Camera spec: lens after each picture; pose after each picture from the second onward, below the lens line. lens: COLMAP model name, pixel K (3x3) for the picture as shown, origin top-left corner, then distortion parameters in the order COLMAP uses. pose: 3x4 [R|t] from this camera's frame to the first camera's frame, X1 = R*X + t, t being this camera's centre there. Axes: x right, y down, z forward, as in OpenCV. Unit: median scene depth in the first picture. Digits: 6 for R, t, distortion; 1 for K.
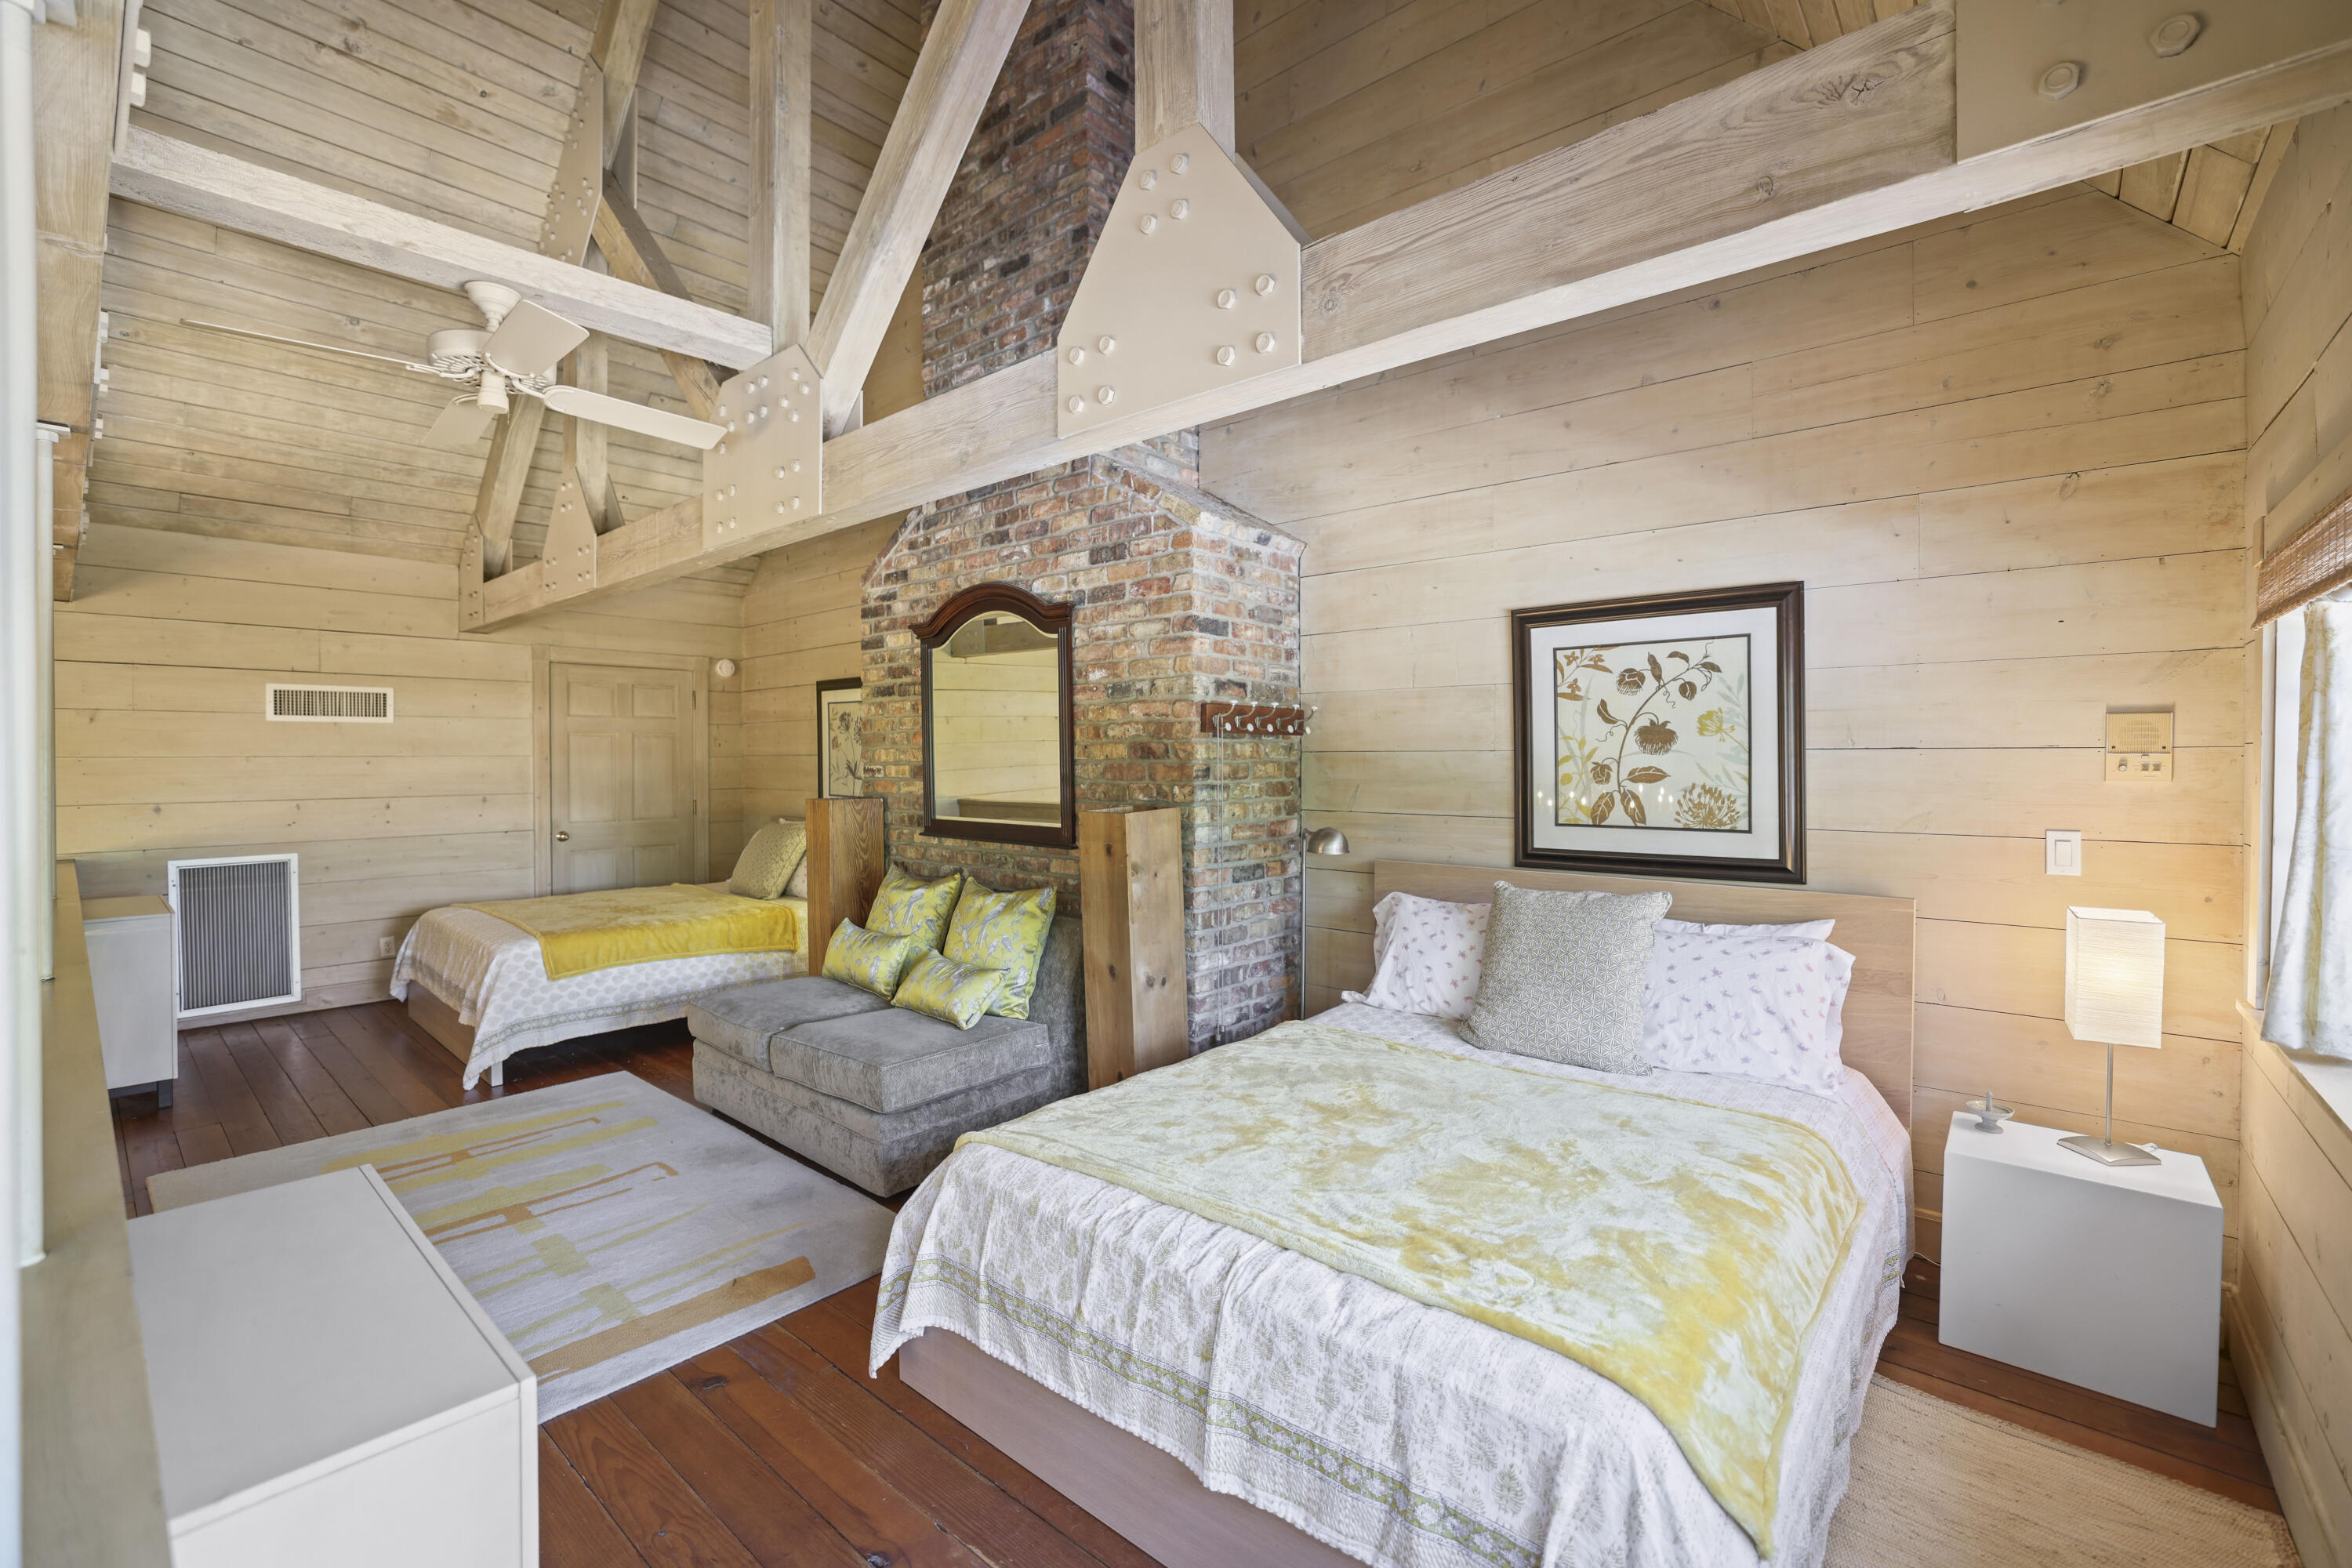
lens RADIAL K [[989.5, 0, 1188.5], [0, 989.5, 760.1], [0, 0, 1]] dist [-0.027887, 0.012737]
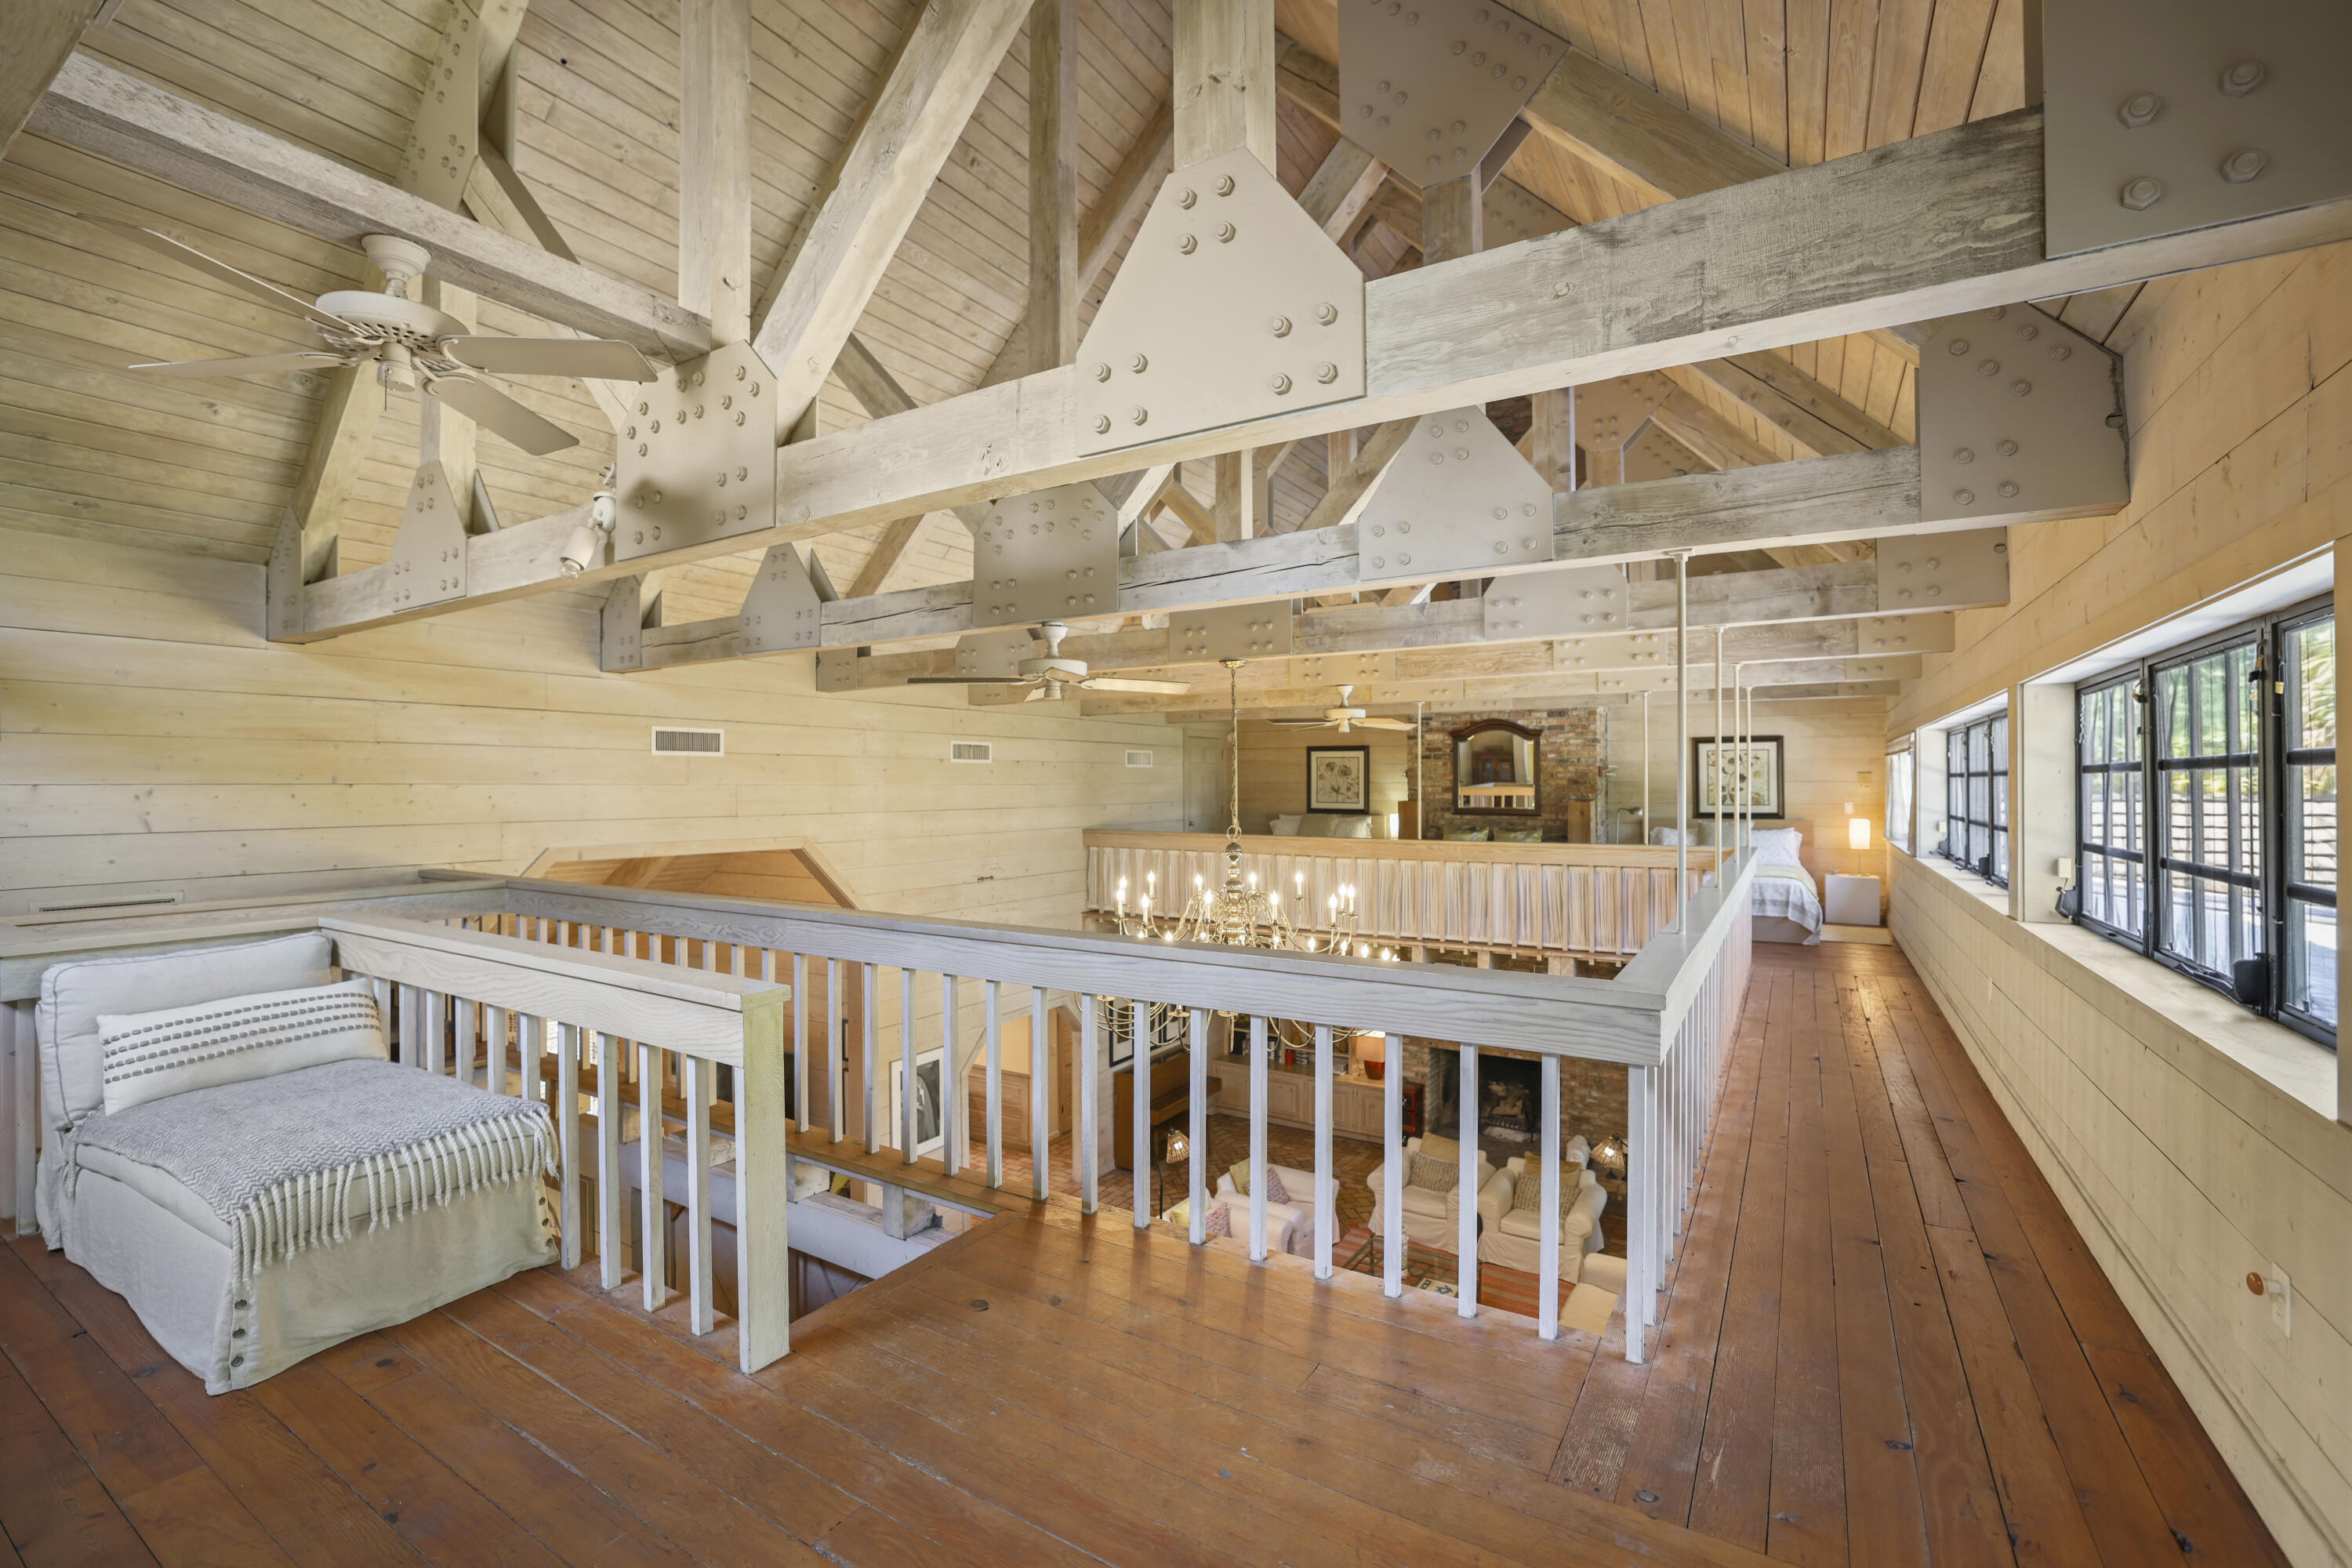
lens RADIAL K [[989.5, 0, 1188.5], [0, 989.5, 760.1], [0, 0, 1]] dist [-0.027887, 0.012737]
pose [[0.986365, 0.004006, 0.164524, -1.665959], [-0.000045, 0.999710, -0.024072, -0.002869], [-0.164573, 0.023736, 0.986079, -1.726633]]
